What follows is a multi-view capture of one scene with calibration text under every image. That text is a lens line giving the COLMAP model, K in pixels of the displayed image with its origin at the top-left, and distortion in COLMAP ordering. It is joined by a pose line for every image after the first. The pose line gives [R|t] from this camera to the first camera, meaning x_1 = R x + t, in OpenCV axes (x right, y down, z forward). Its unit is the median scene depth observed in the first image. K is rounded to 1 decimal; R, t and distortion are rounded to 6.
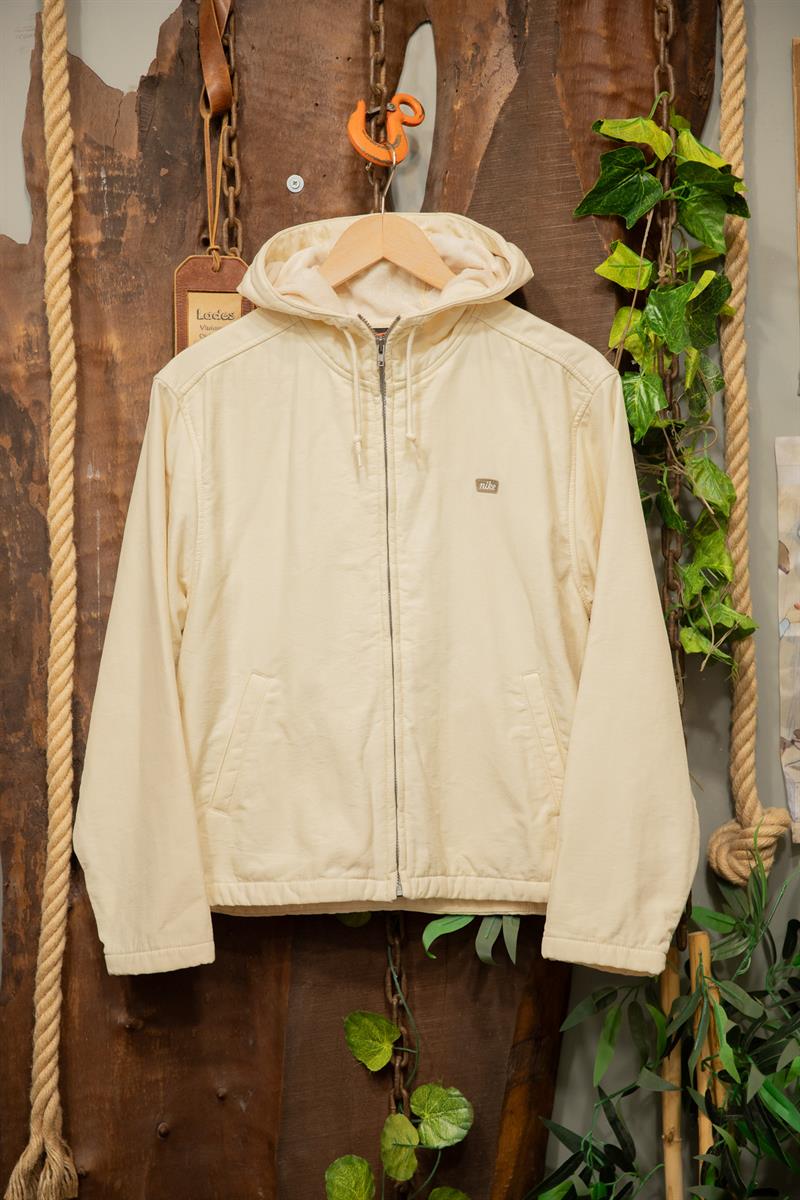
lens RADIAL K [[2181.4, 0, 400.0], [0, 2181.4, 600.0], [0, 0, 1]] dist [0.152827, 0.092445]
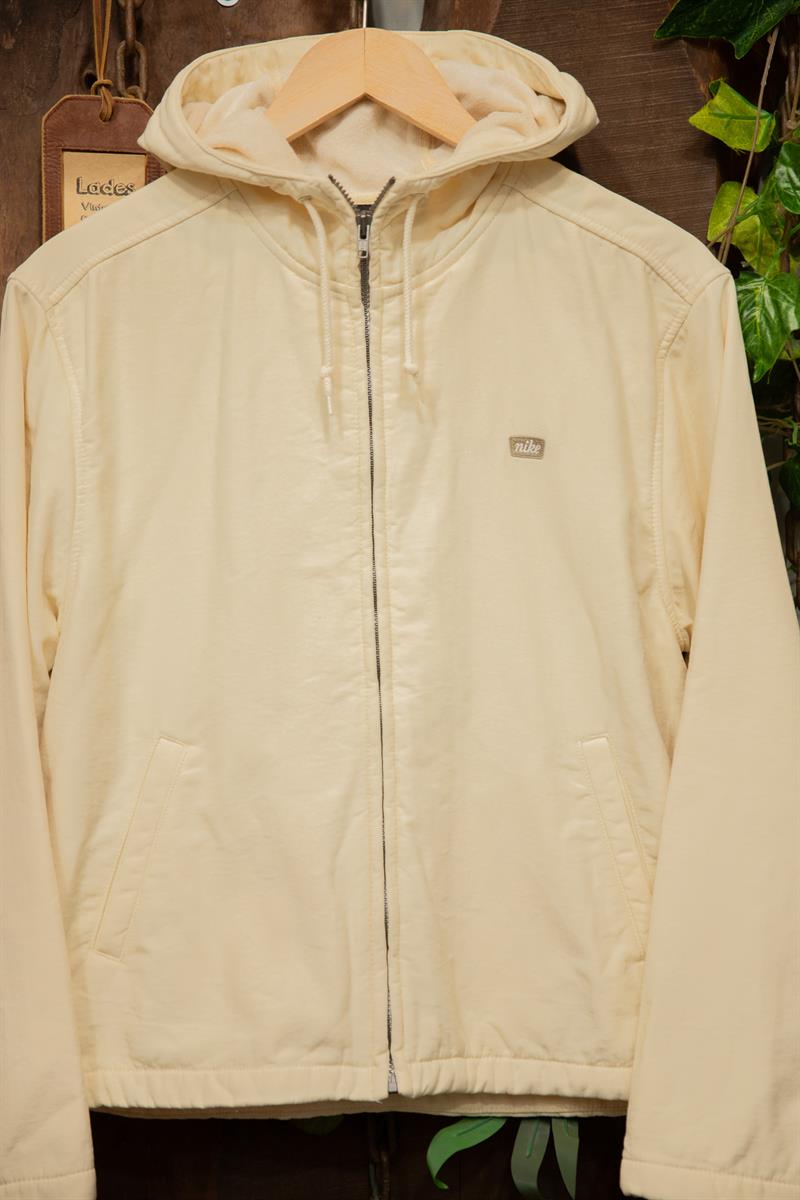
lens RADIAL K [[2181.4, 0, 400.0], [0, 2181.4, 600.0], [0, 0, 1]] dist [0.152827, 0.092445]
pose [[0.999133, 0.002622, 0.041538, -0.024221], [-0.001532, 0.999654, -0.026246, 0.009912], [-0.041592, 0.026159, 0.998792, 0.356165]]
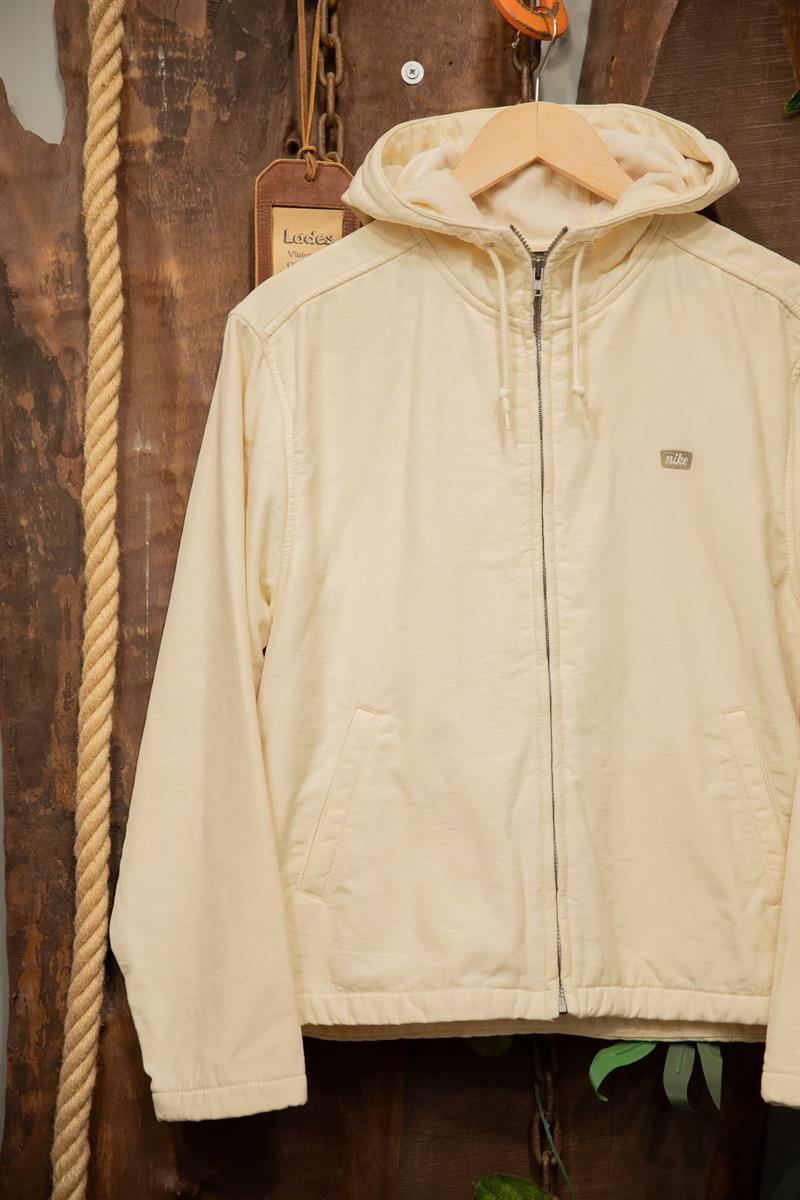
lens RADIAL K [[2181.4, 0, 400.0], [0, 2181.4, 600.0], [0, 0, 1]] dist [0.152827, 0.092445]
pose [[0.999437, 0.011899, 0.031377, -0.077148], [-0.009877, 0.997911, -0.063838, 0.044290], [-0.032071, 0.063492, 0.997467, 0.258335]]
